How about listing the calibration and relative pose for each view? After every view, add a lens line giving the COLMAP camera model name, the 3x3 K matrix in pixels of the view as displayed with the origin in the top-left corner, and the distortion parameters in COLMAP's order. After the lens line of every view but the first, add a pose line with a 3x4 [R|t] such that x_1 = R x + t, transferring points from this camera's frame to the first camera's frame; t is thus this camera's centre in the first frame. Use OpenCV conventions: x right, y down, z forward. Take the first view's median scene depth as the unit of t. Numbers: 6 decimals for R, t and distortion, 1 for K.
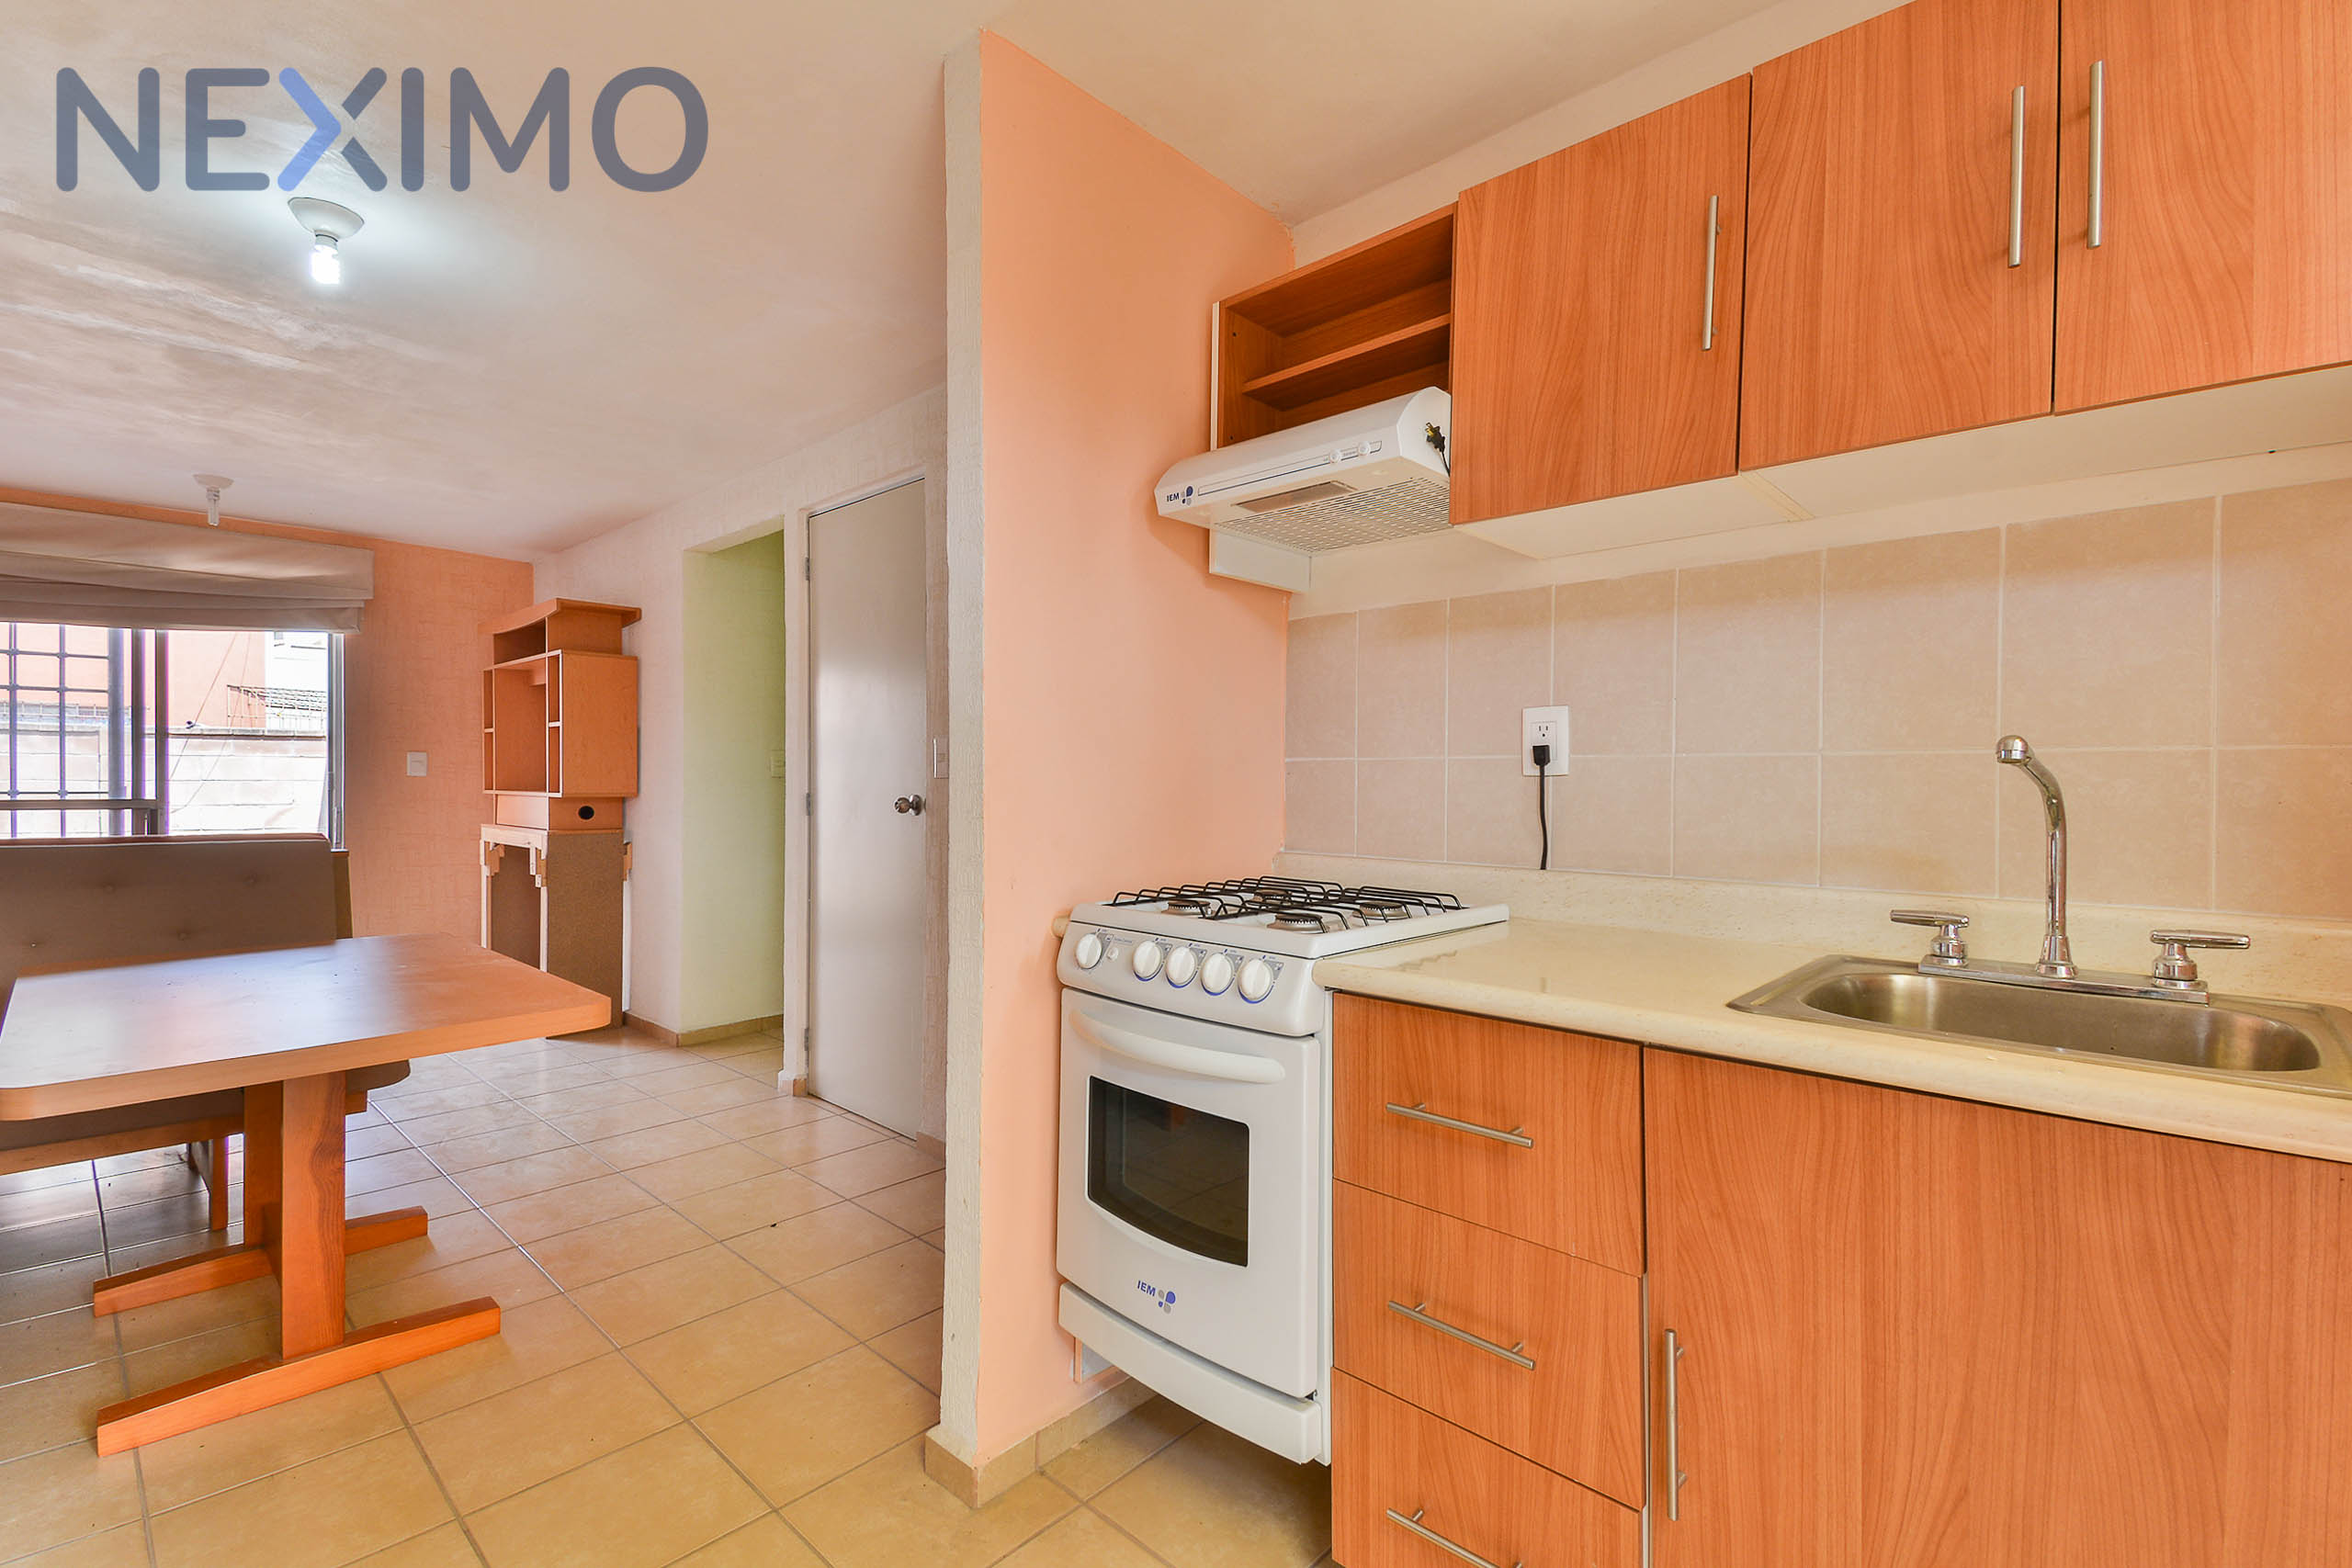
lens RADIAL K [[1032.9, 0, 1223.3], [0, 1032.9, 789.1], [0, 0, 1]] dist [0.064652, -0.032239]
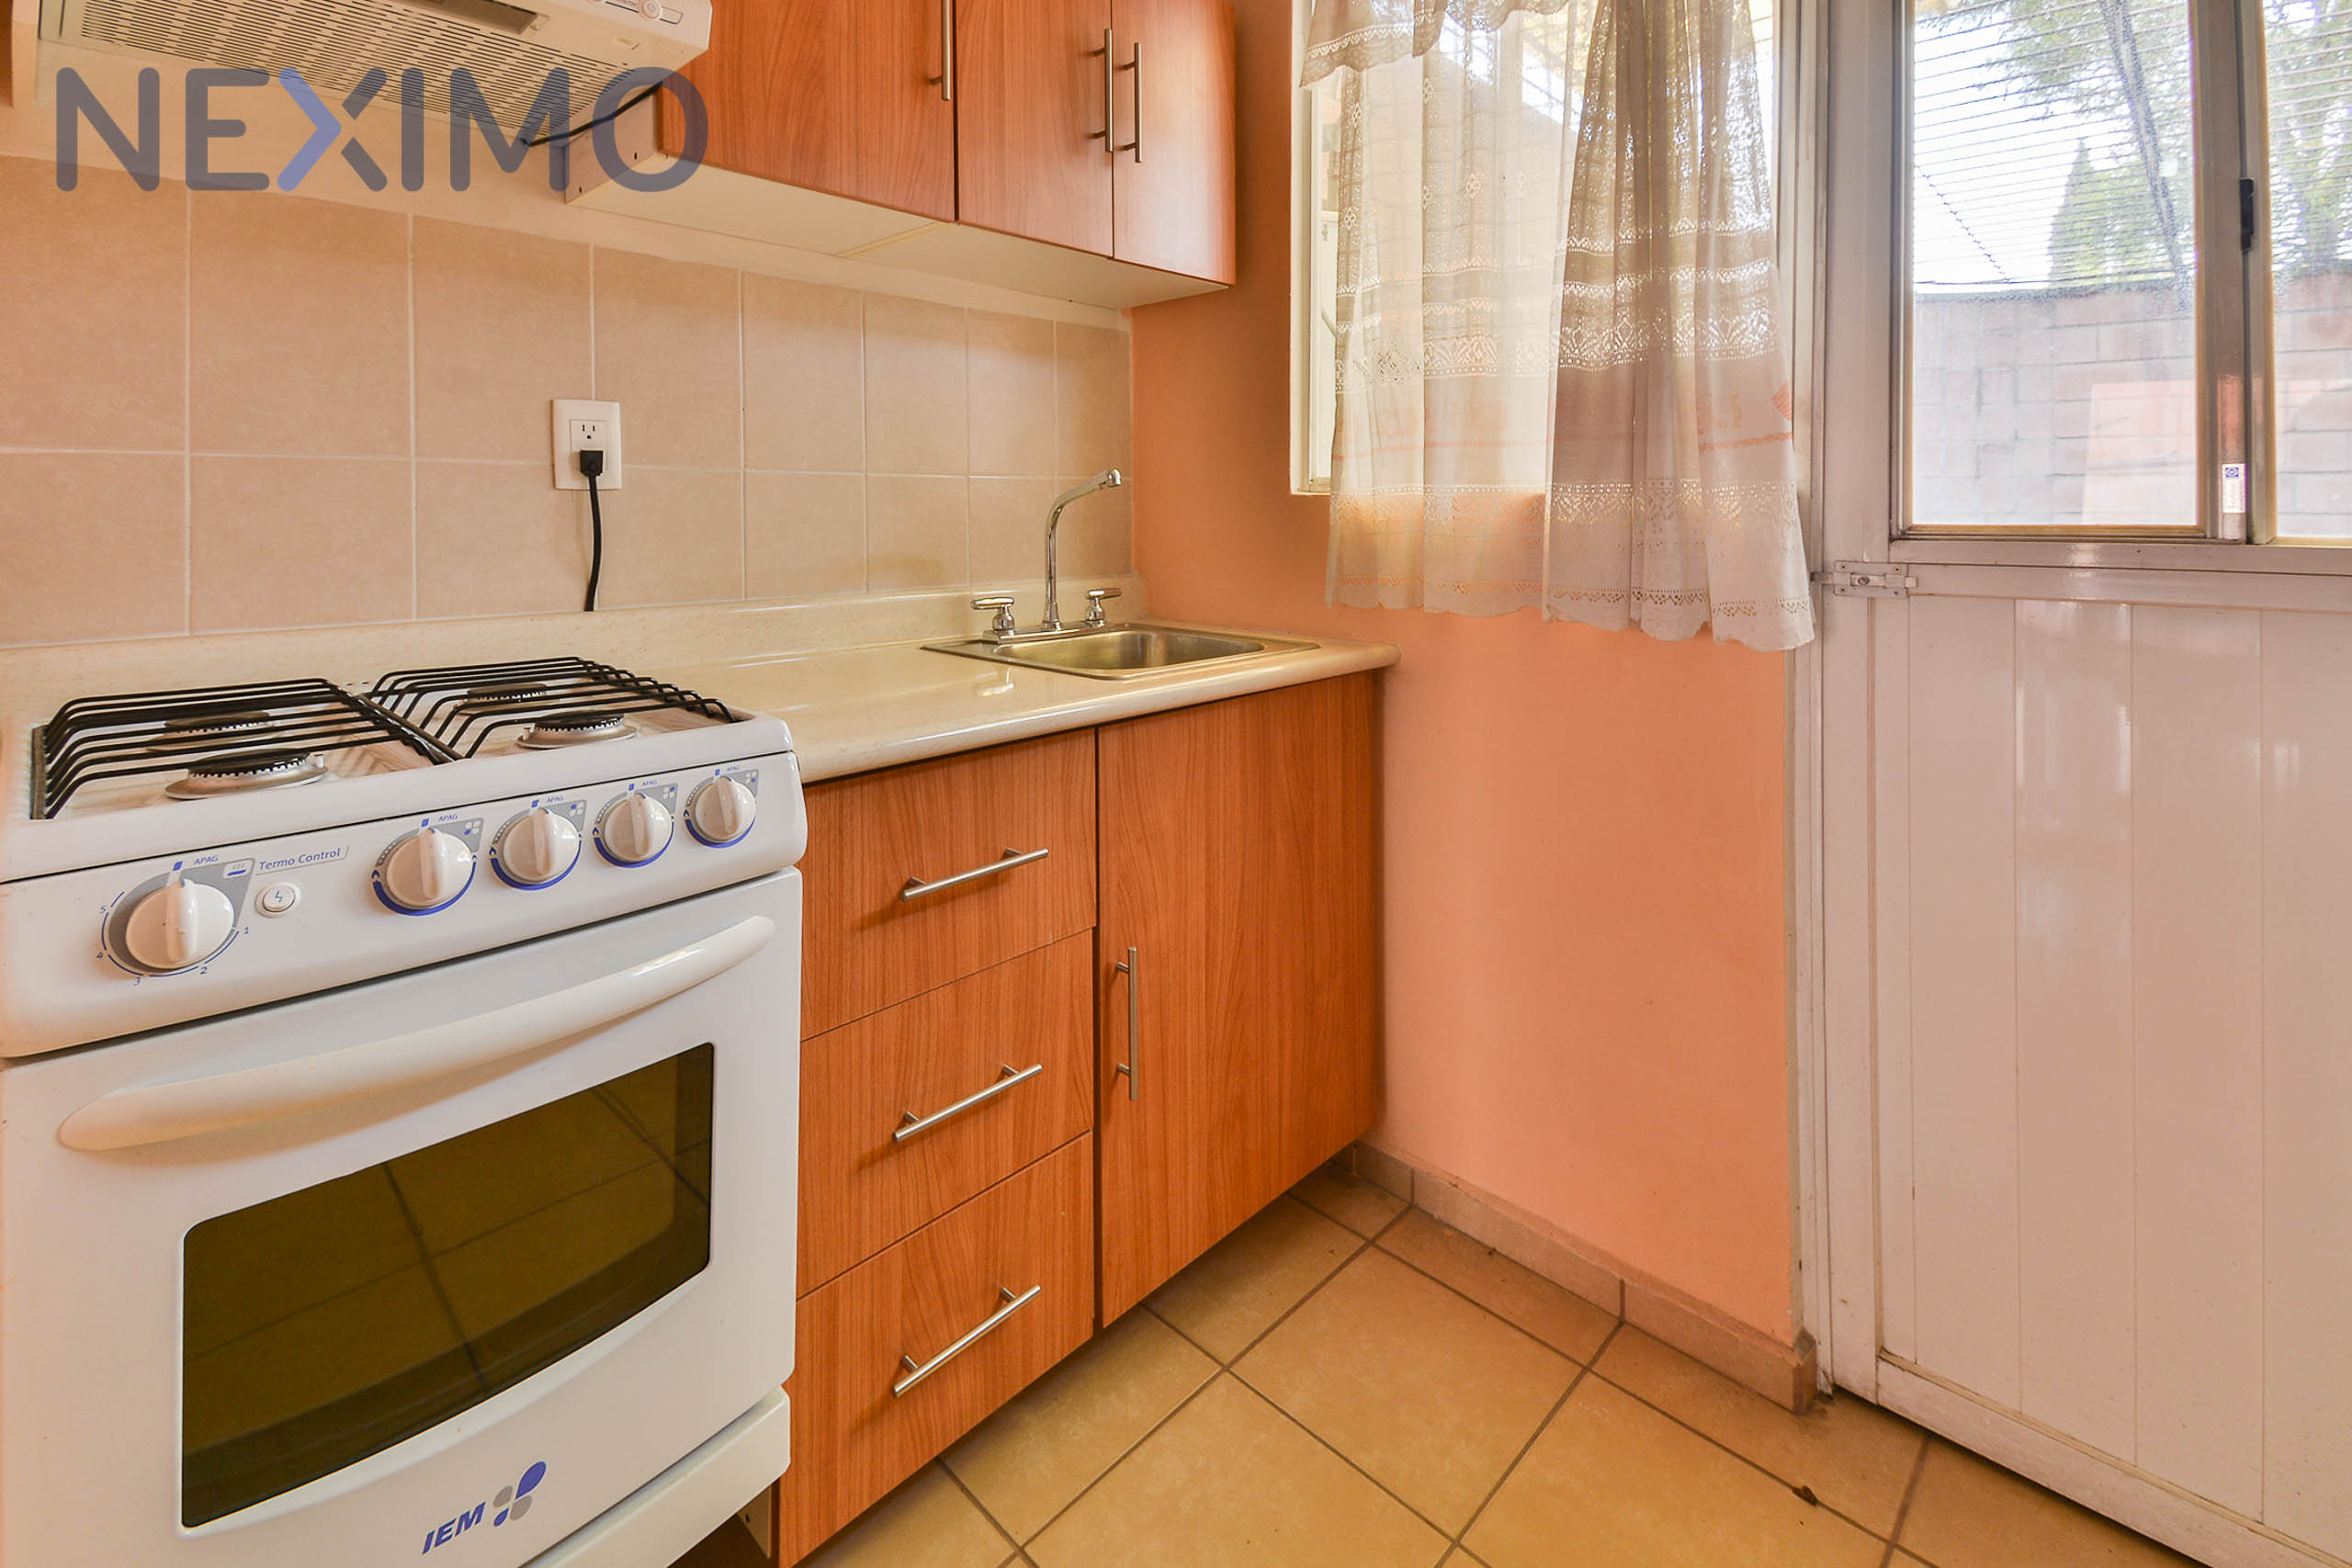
lens RADIAL K [[1072.5, 0, 1178.3], [0, 1072.5, 513.4], [0, 0, 1]] dist [0.023313, -0.000039]
pose [[0.025527, -0.013182, 0.999587, -0.453032], [0.003539, 0.999908, 0.013096, -0.003829], [-0.999668, 0.003203, 0.025571, 0.508006]]
